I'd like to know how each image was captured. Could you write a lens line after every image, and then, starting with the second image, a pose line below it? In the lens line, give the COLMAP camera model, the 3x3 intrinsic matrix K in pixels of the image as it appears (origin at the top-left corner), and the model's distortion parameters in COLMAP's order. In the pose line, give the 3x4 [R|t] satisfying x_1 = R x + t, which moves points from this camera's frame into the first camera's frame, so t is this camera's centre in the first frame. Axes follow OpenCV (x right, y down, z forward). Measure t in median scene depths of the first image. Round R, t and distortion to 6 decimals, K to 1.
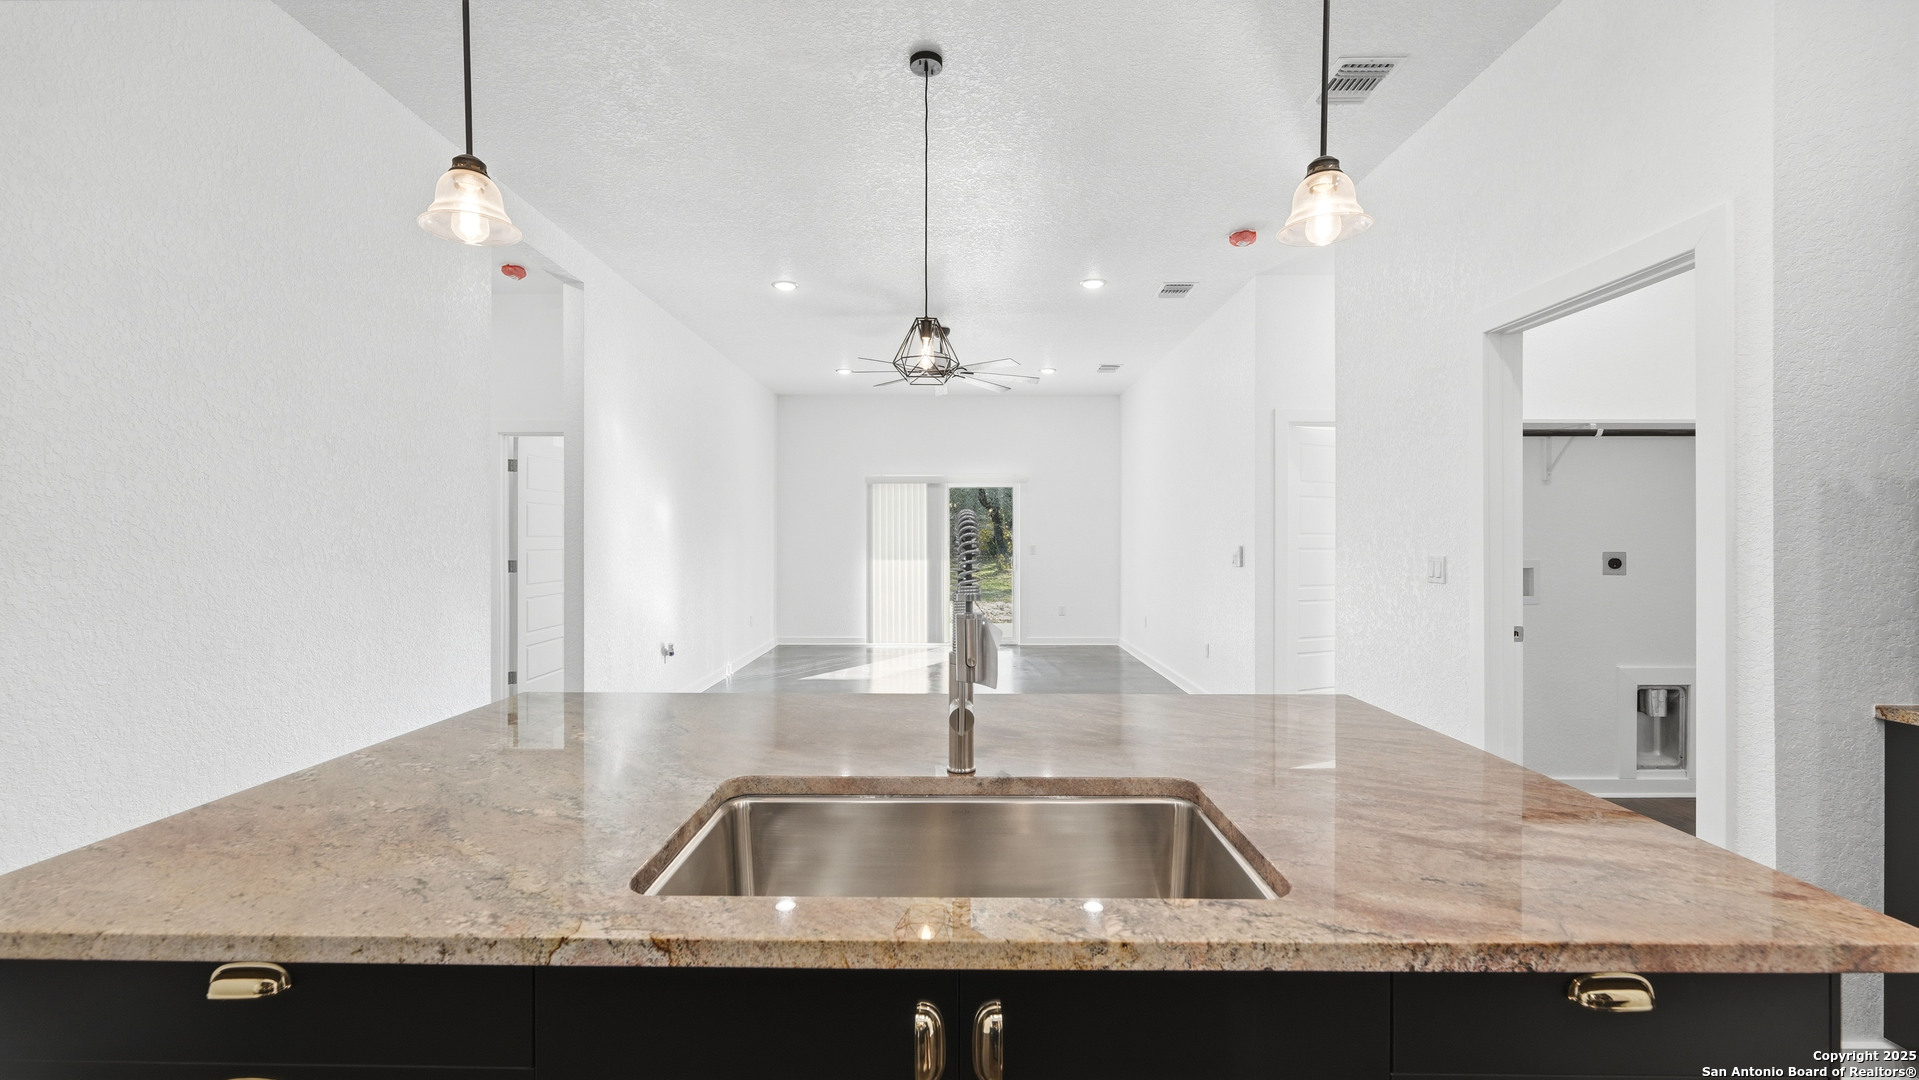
lens RADIAL K [[768.2, 0, 955.8], [0, 768.2, 535.9], [0, 0, 1]] dist [-0.003139, 0.000422]
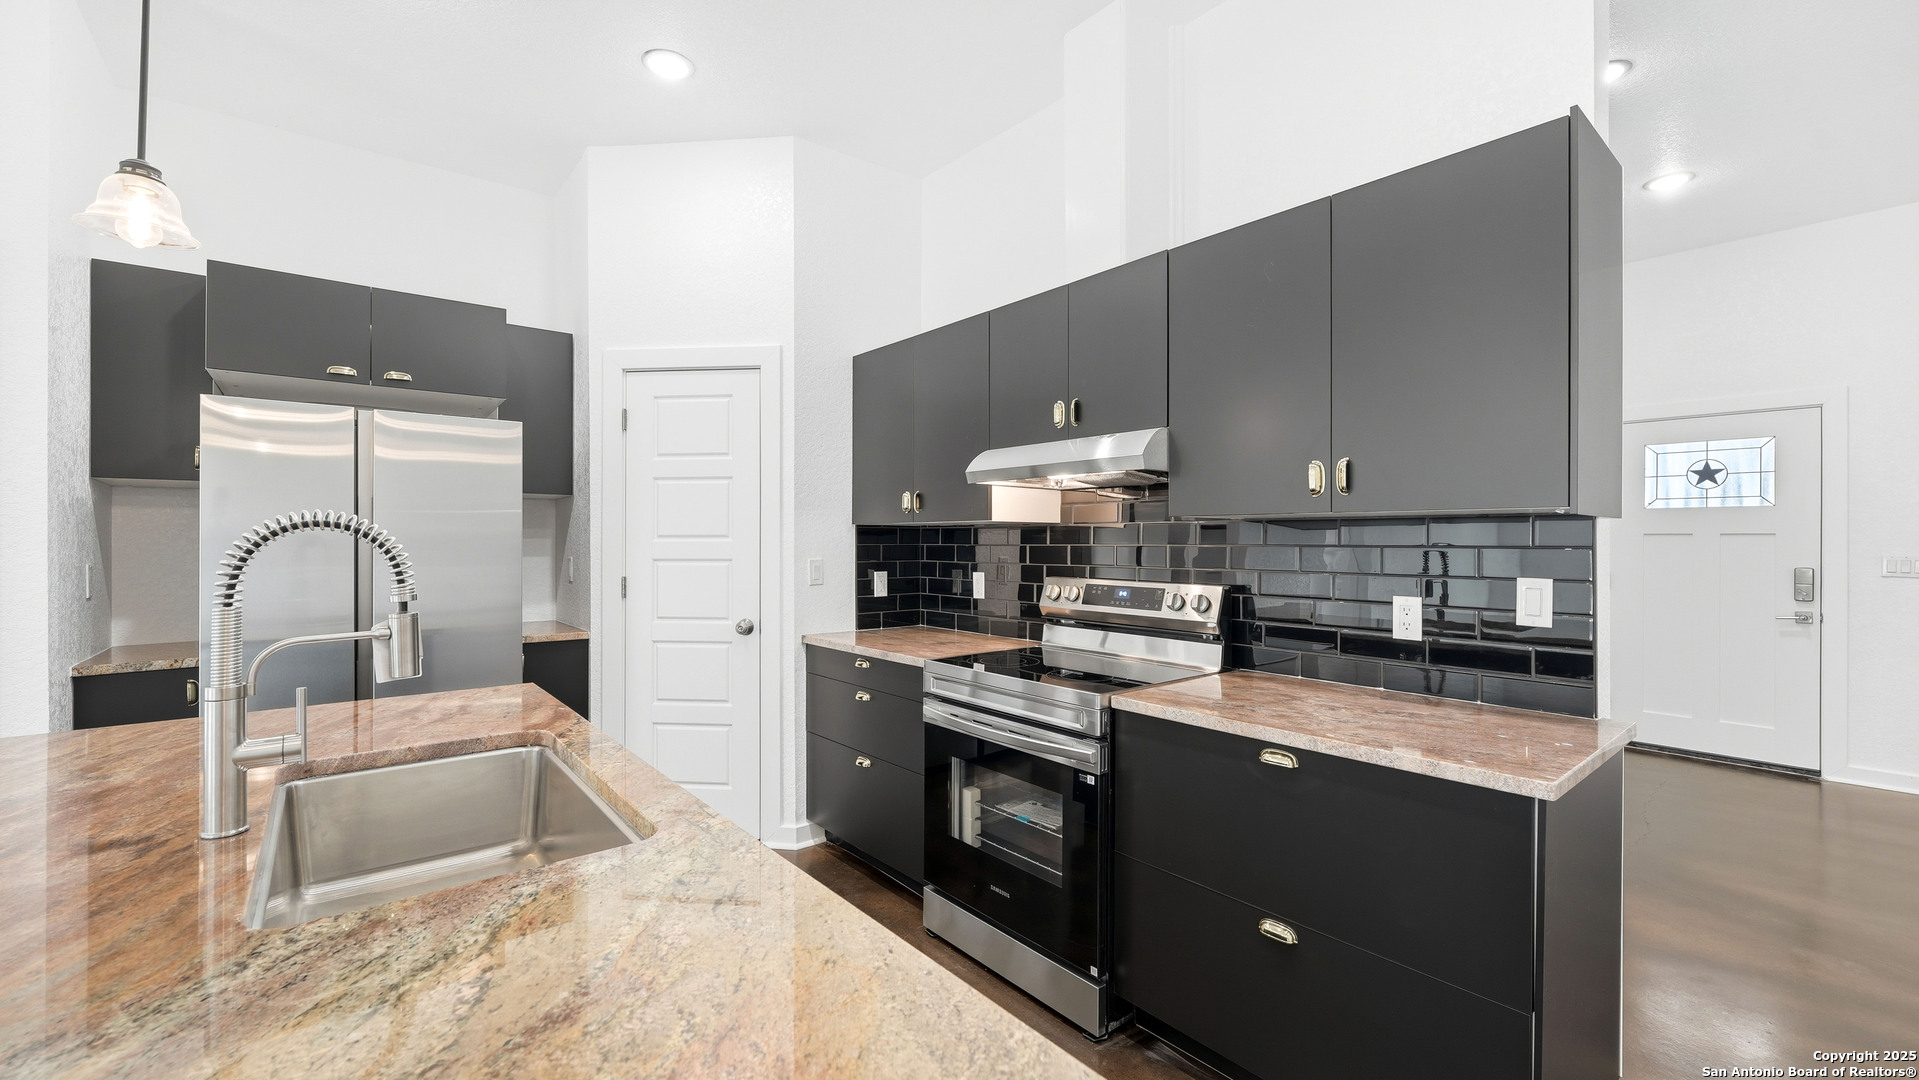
lens RADIAL K [[768.2, 0, 954.8], [0, 768.2, 534.5], [0, 0, 1]] dist [-0.003139, 0.000422]
pose [[-0.641675, 0.006382, 0.766950, -0.269560], [-0.001740, 0.999951, -0.009776, 0.000504], [-0.766975, -0.007608, -0.641632, 0.231183]]
